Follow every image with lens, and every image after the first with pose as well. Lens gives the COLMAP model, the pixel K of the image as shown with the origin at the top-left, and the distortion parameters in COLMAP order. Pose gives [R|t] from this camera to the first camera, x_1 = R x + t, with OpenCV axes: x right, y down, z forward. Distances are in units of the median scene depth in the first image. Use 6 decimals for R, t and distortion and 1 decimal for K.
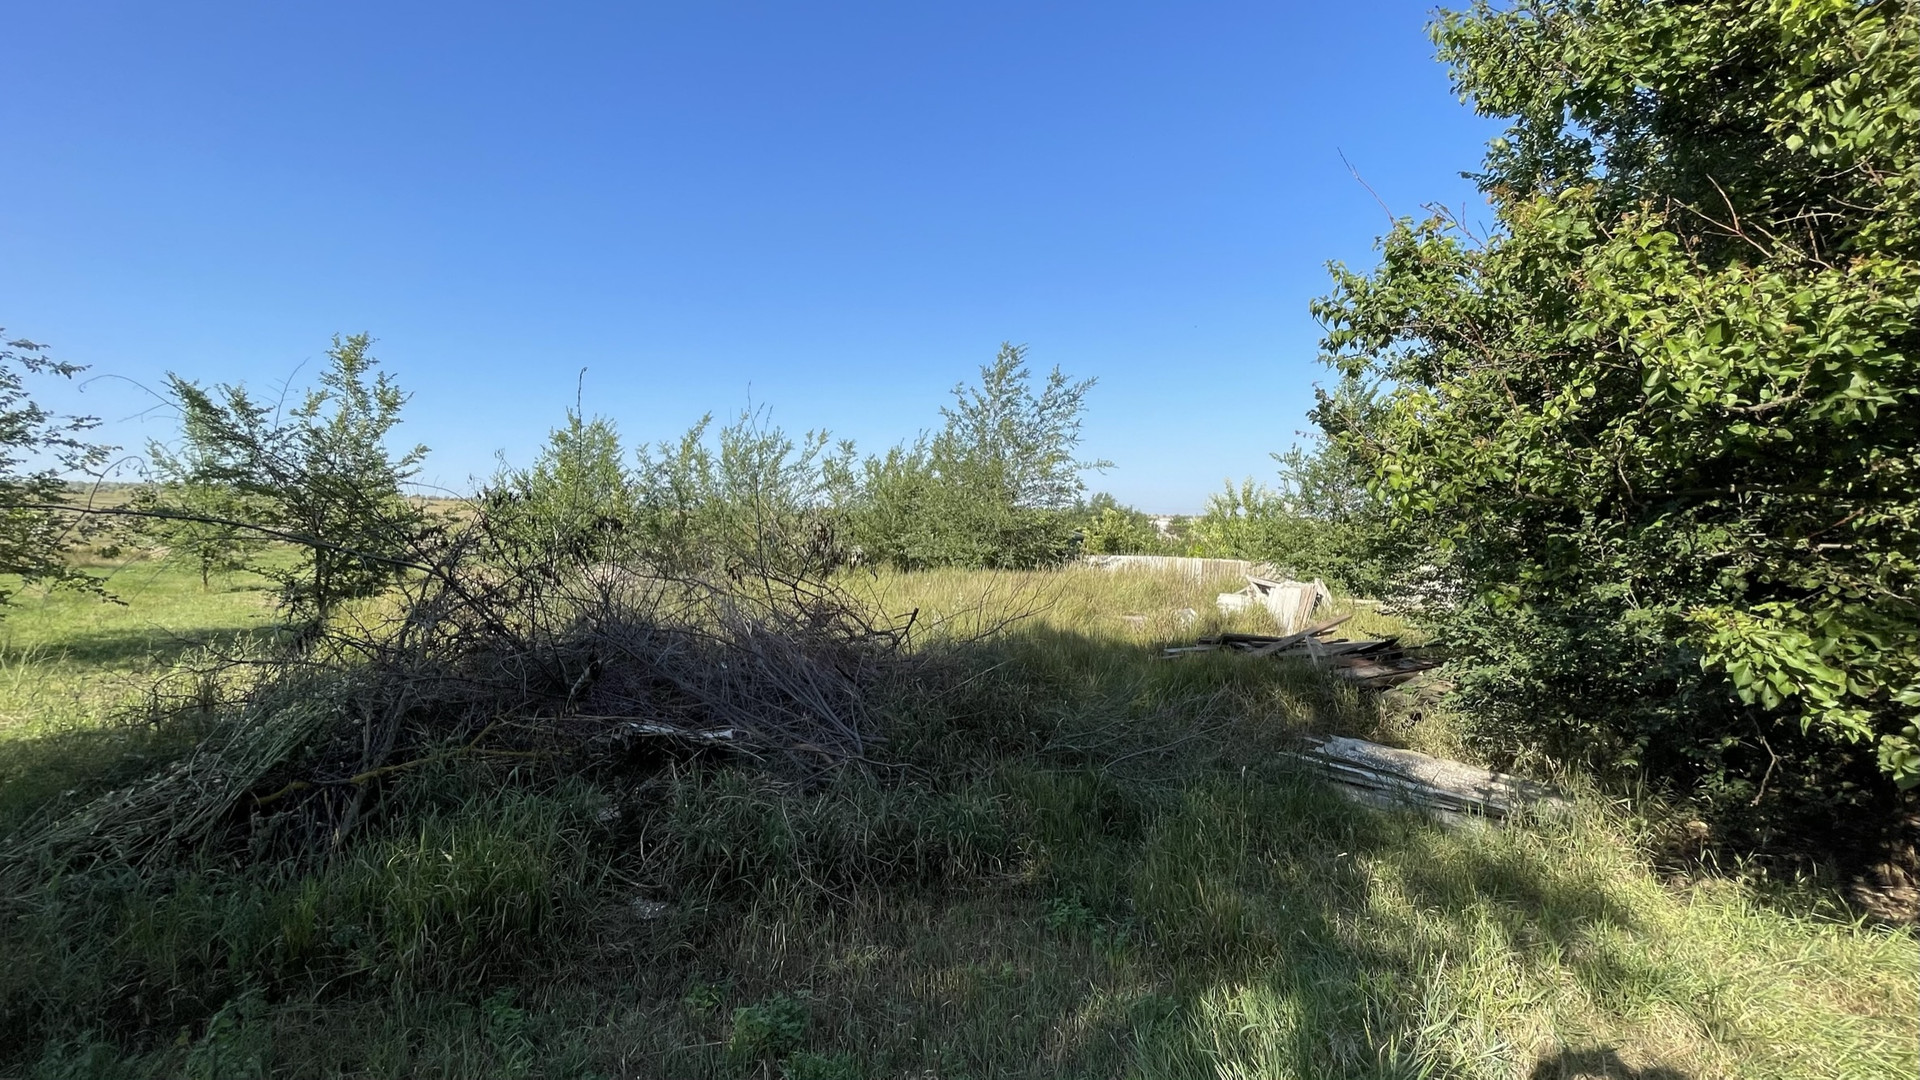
lens RADIAL K [[780.5, 0, 960.8], [0, 780.5, 540.1], [0, 0, 1]] dist [0.000688, 0.000862]
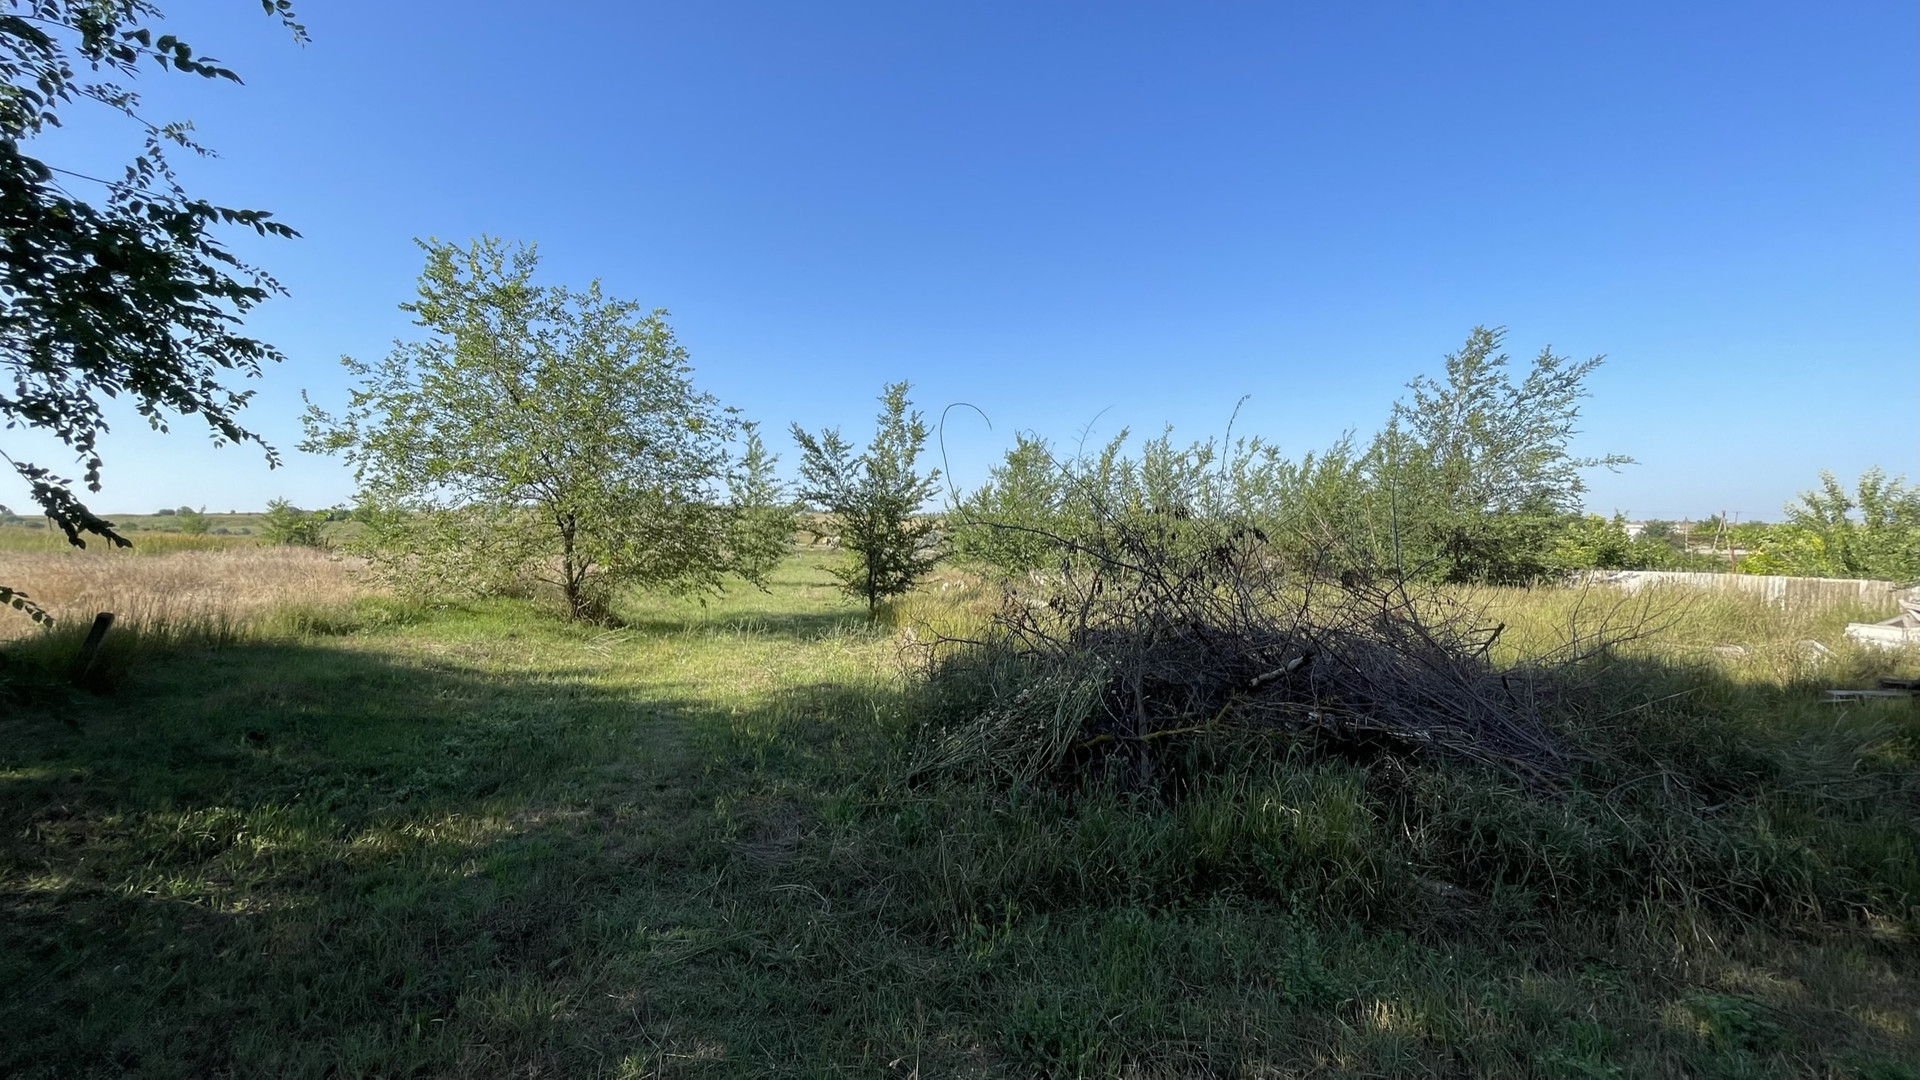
lens RADIAL K [[780.5, 0, 959.4], [0, 780.5, 546.1], [0, 0, 1]] dist [0.000688, 0.000862]
pose [[0.899932, 0.004561, -0.436005, -0.081200], [-0.006212, 0.999978, -0.002360, 0.000201], [0.435985, 0.004833, 0.899941, -0.043478]]
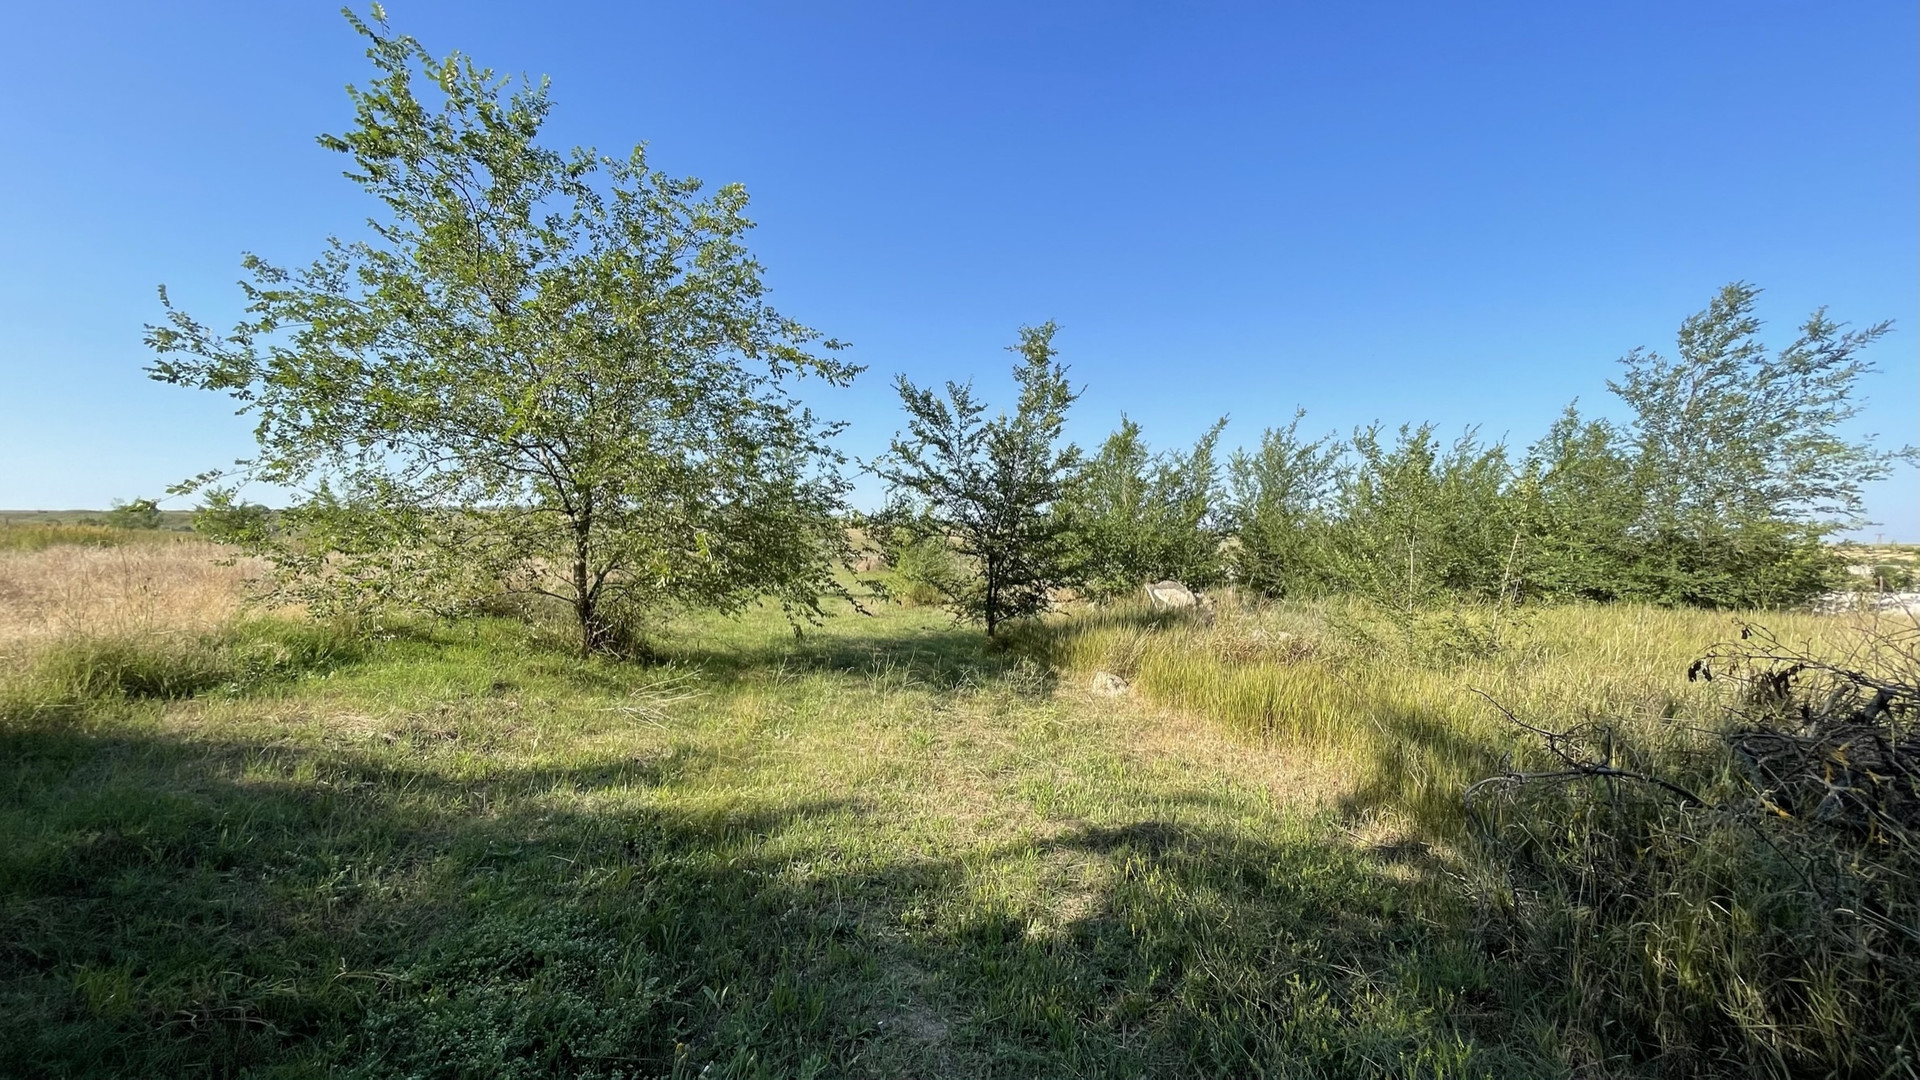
lens RADIAL K [[780.5, 0, 964.8], [0, 780.5, 541.0], [0, 0, 1]] dist [0.000688, 0.000862]
pose [[0.910933, 0.007103, -0.412492, -0.270882], [-0.016813, 0.999660, -0.019915, 0.004313], [0.412211, 0.025076, 0.910743, 0.081639]]
